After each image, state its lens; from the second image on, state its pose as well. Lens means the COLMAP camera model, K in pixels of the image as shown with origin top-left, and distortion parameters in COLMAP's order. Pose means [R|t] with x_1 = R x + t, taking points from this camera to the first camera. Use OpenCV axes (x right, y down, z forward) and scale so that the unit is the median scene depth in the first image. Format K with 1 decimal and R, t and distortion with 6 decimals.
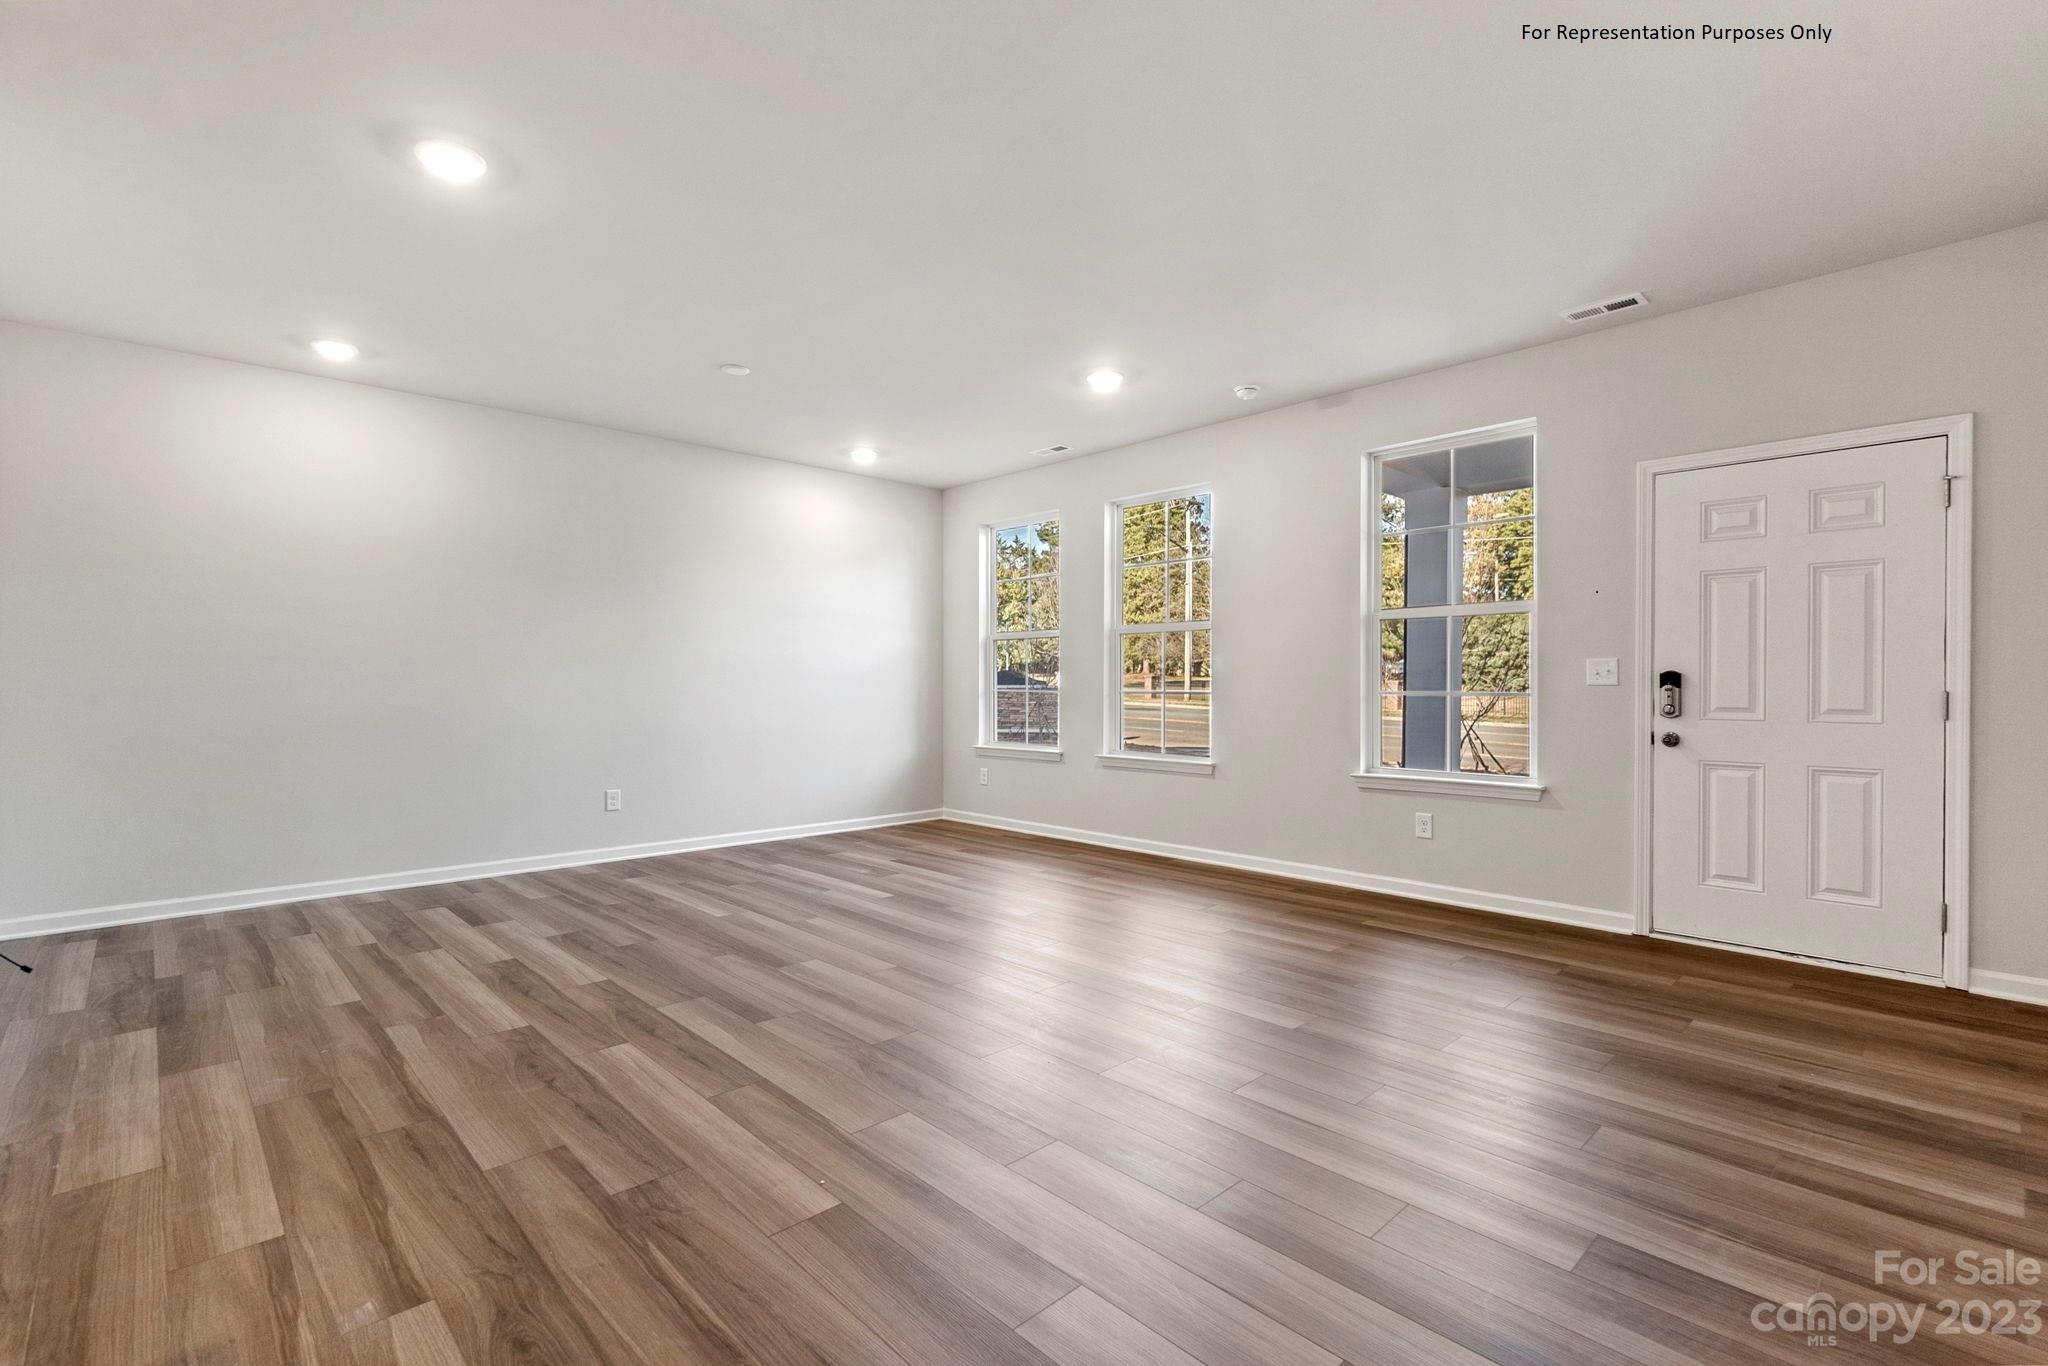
lens RADIAL K [[913.0, 0, 1013.3], [0, 913.0, 682.0], [0, 0, 1]] dist [0.002330, -0.000052]
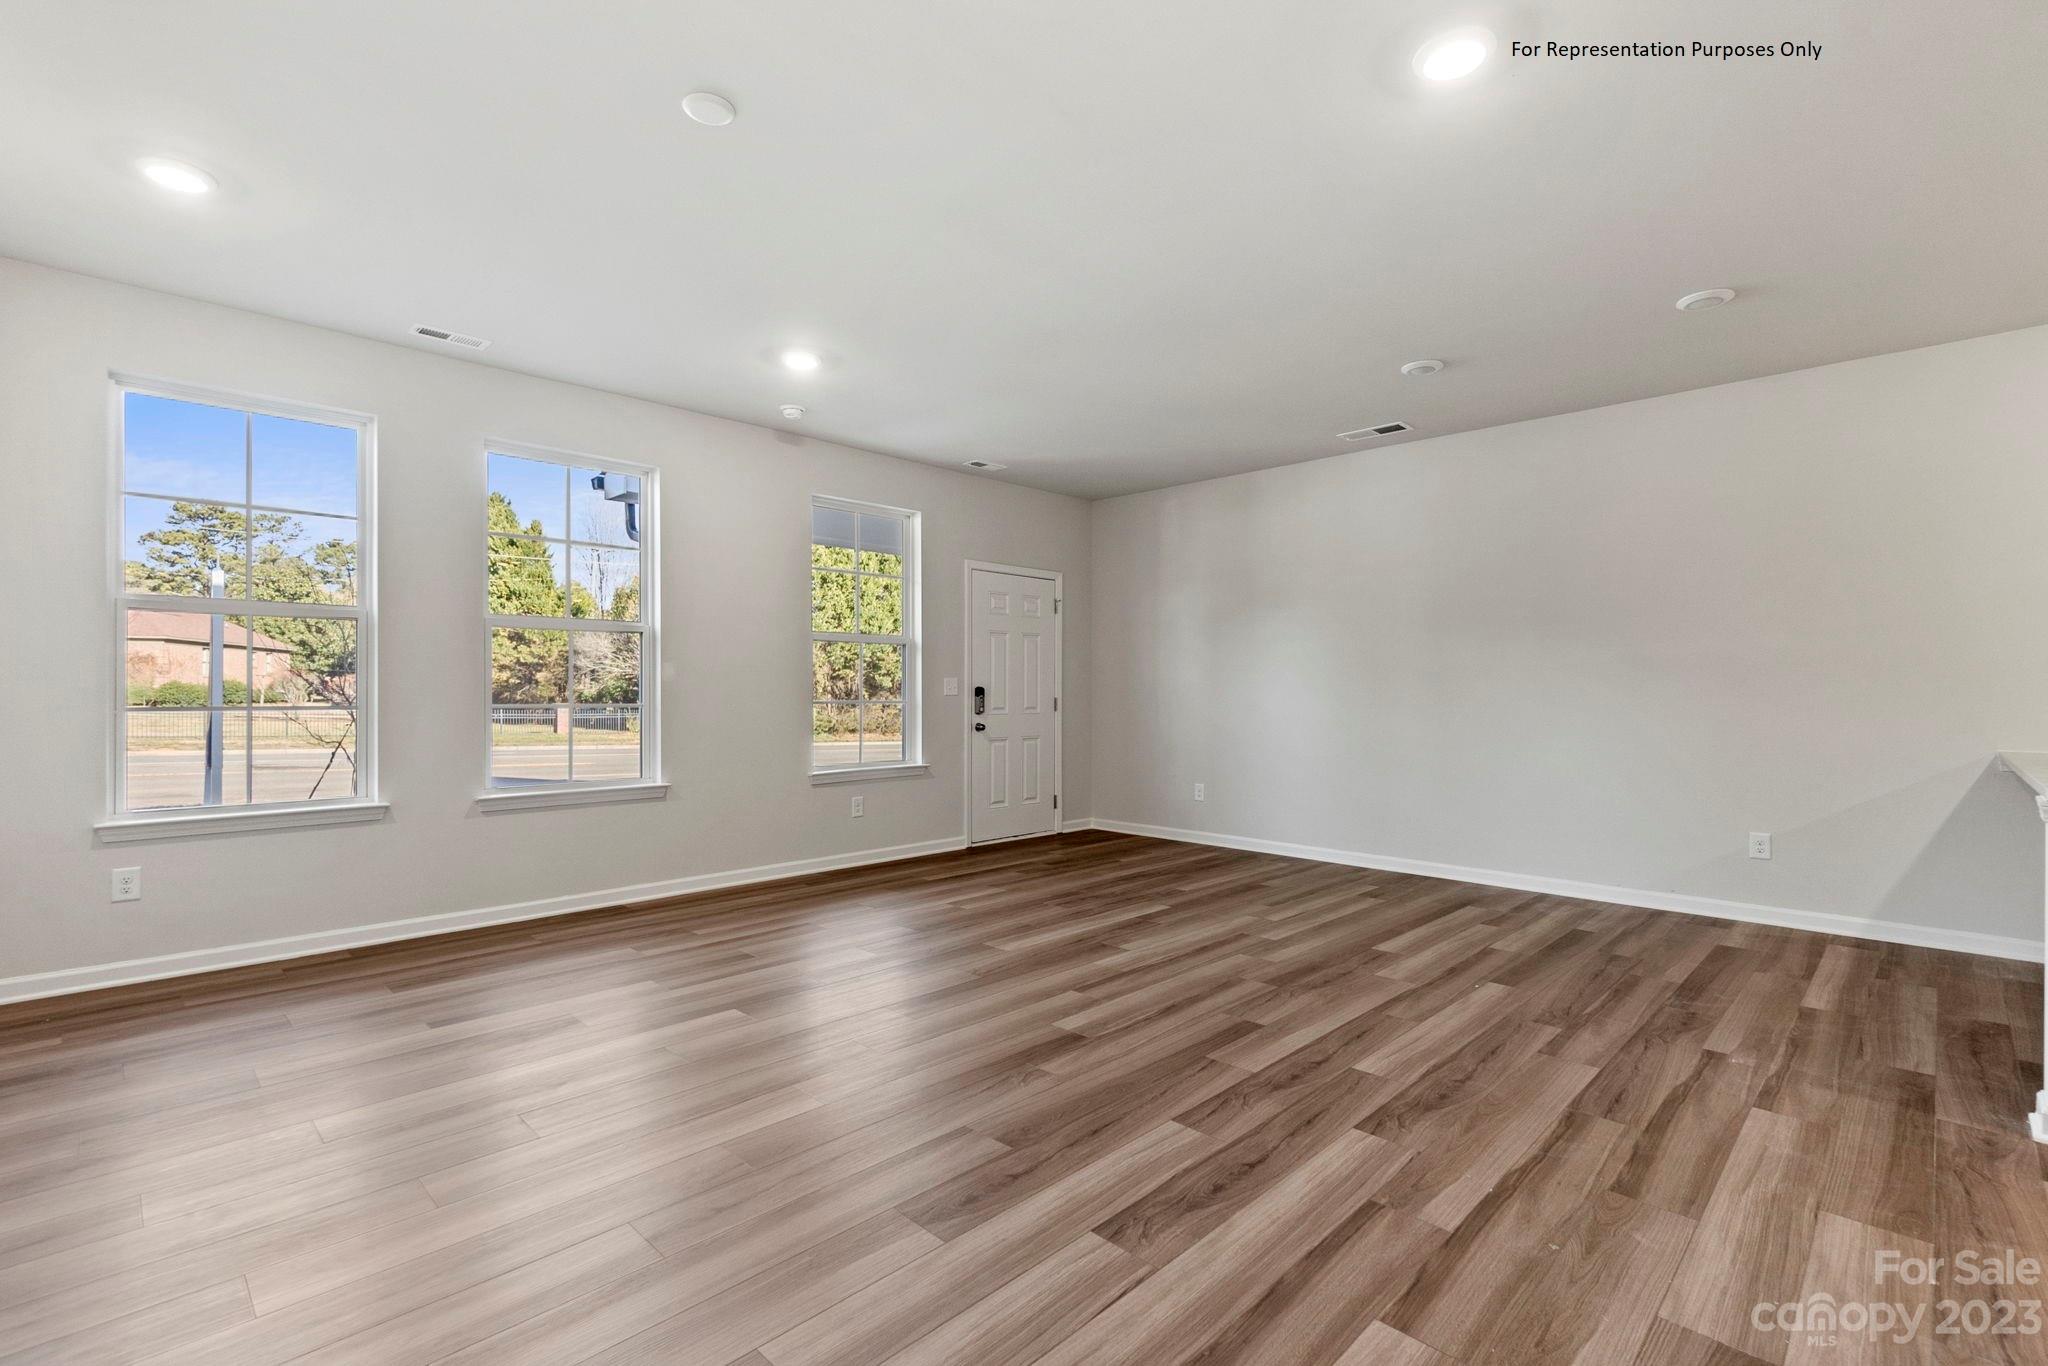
lens RADIAL K [[913.0, 0, 1013.3], [0, 913.0, 682.0], [0, 0, 1]] dist [0.002330, -0.000052]
pose [[-0.016717, 0.012143, 0.999787, -1.453524], [-0.003634, 0.999919, -0.012206, -0.000846], [-0.999854, -0.003838, -0.016671, 1.440441]]
